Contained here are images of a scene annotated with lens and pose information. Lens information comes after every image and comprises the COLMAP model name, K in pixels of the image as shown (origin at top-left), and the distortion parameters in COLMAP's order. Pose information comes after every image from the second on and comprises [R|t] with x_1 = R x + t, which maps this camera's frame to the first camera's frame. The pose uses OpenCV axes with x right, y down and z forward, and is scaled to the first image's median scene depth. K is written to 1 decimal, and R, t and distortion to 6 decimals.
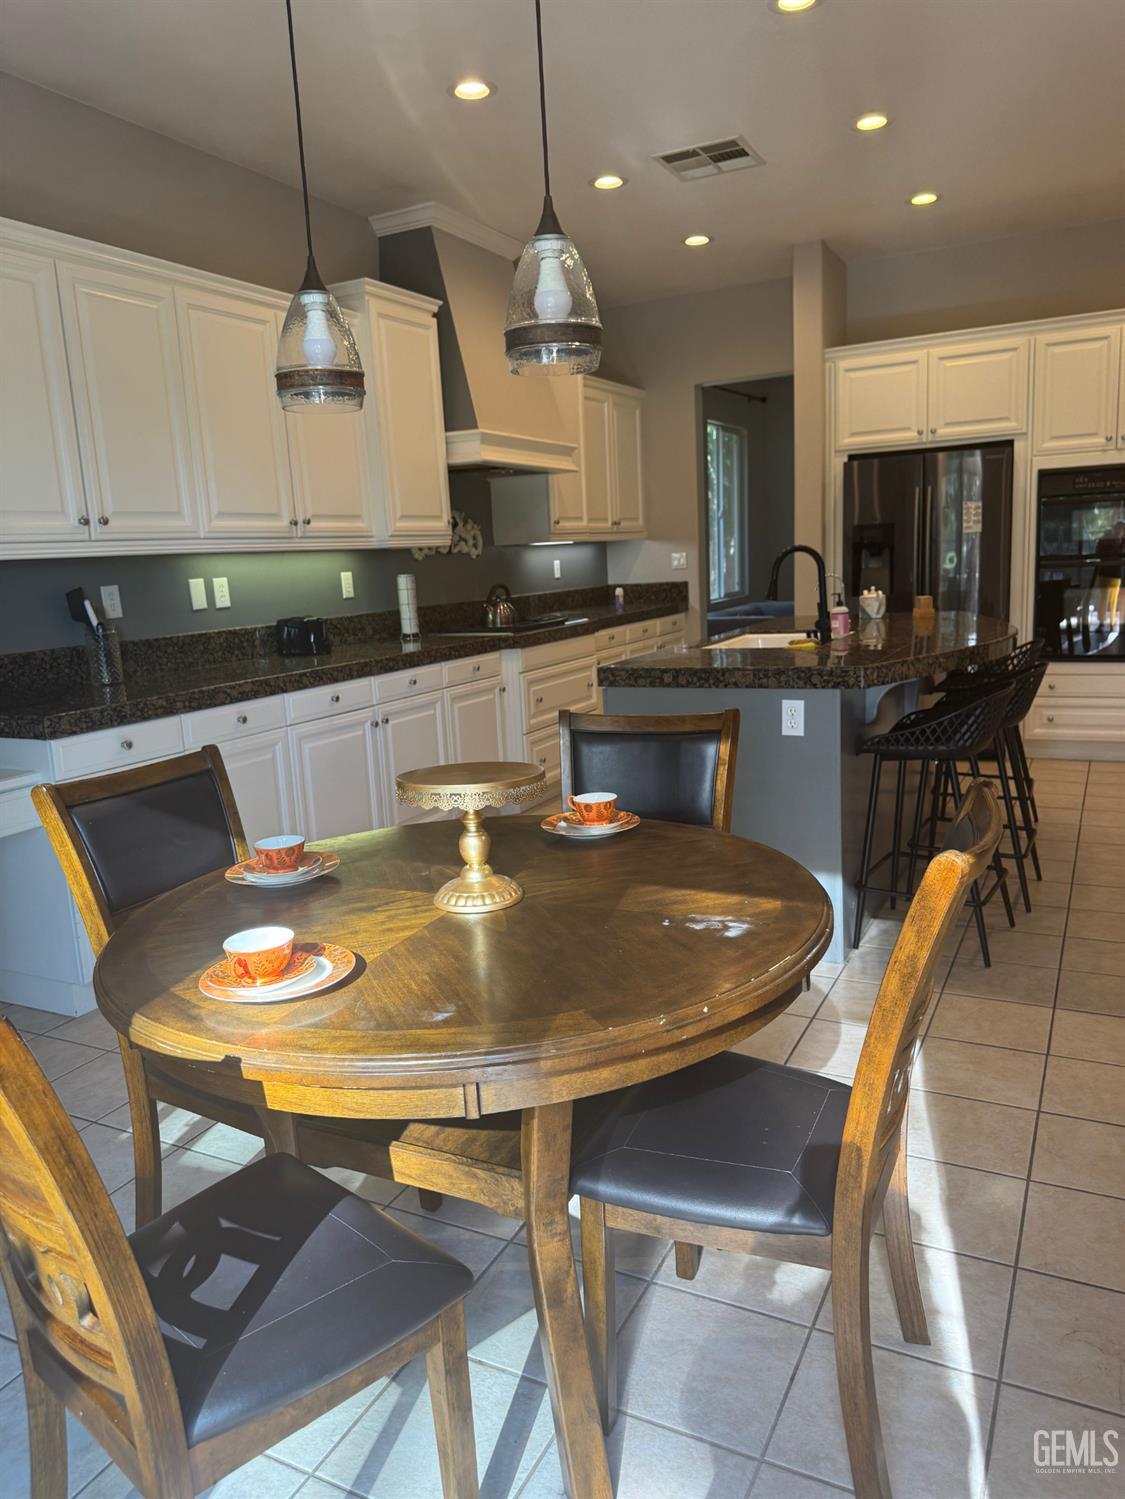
lens RADIAL K [[1060.0, 0, 562.5], [0, 1060.0, 749.5], [0, 0, 1]] dist [0.066203, -0.128231]
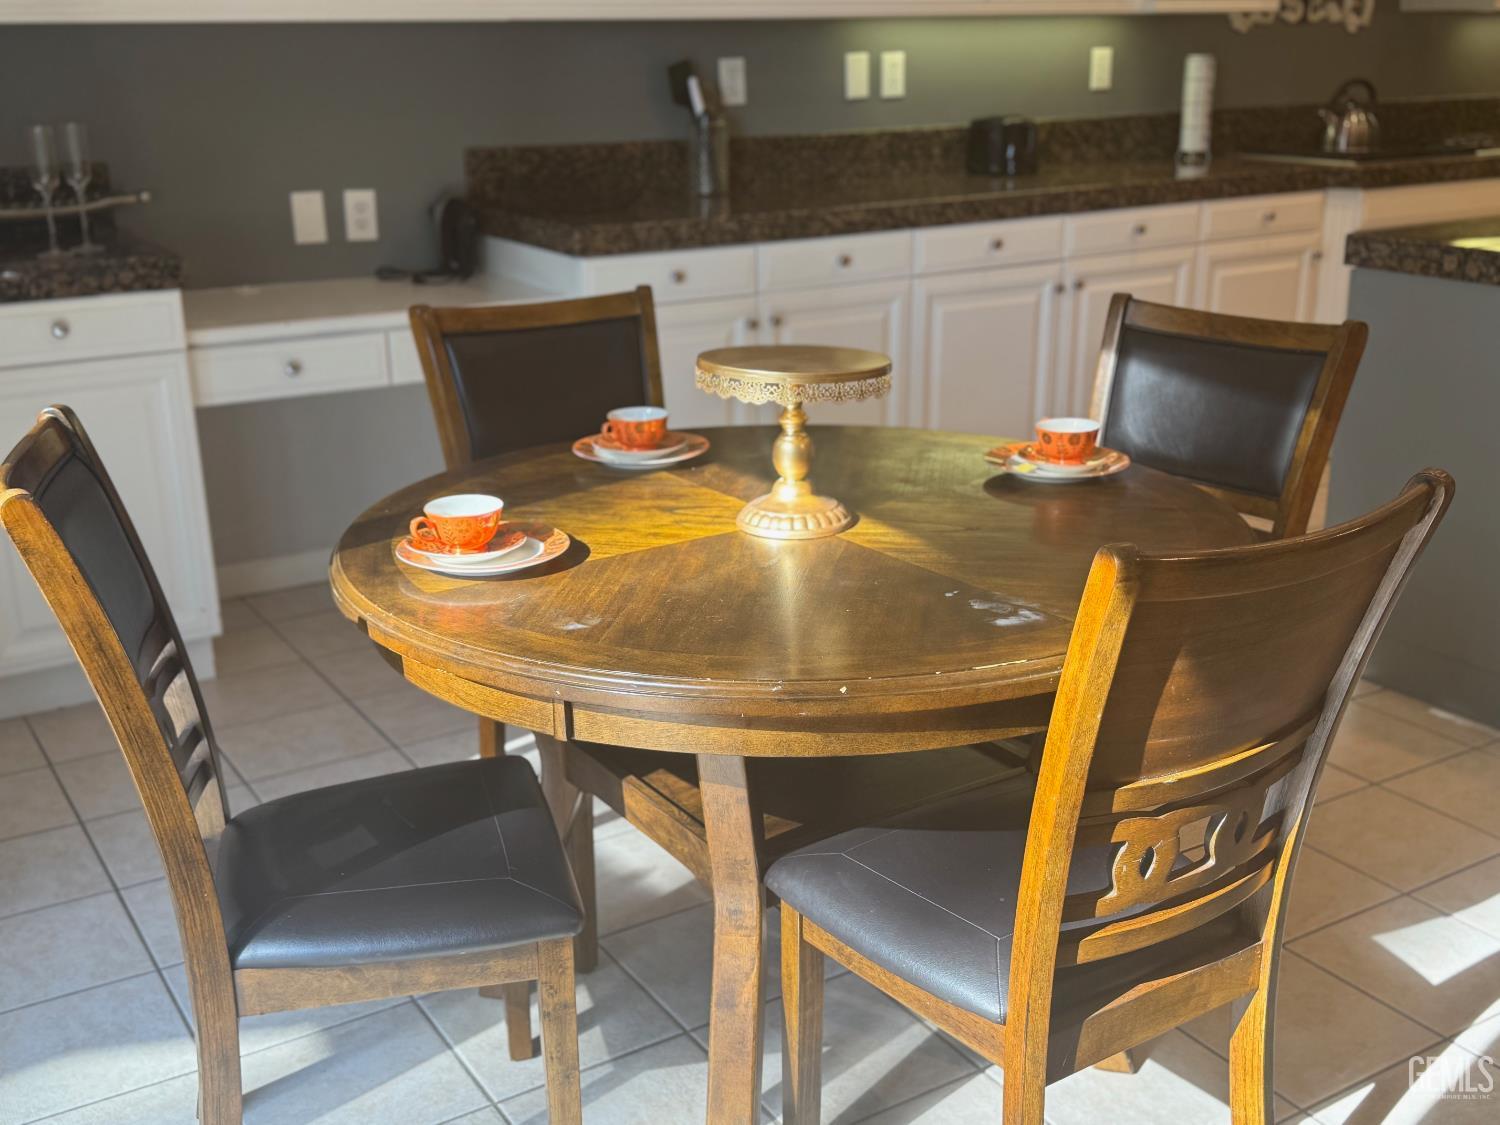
lens RADIAL K [[1638.9, 0, 750.0], [0, 1638.9, 562.5], [0, 0, 1]] dist [0.167947, -0.366139]
pose [[0.854936, 0.197037, -0.479855, 0.189867], [-0.124801, 0.976009, 0.178414, -0.016347], [0.503497, -0.092646, 0.859015, -0.019940]]
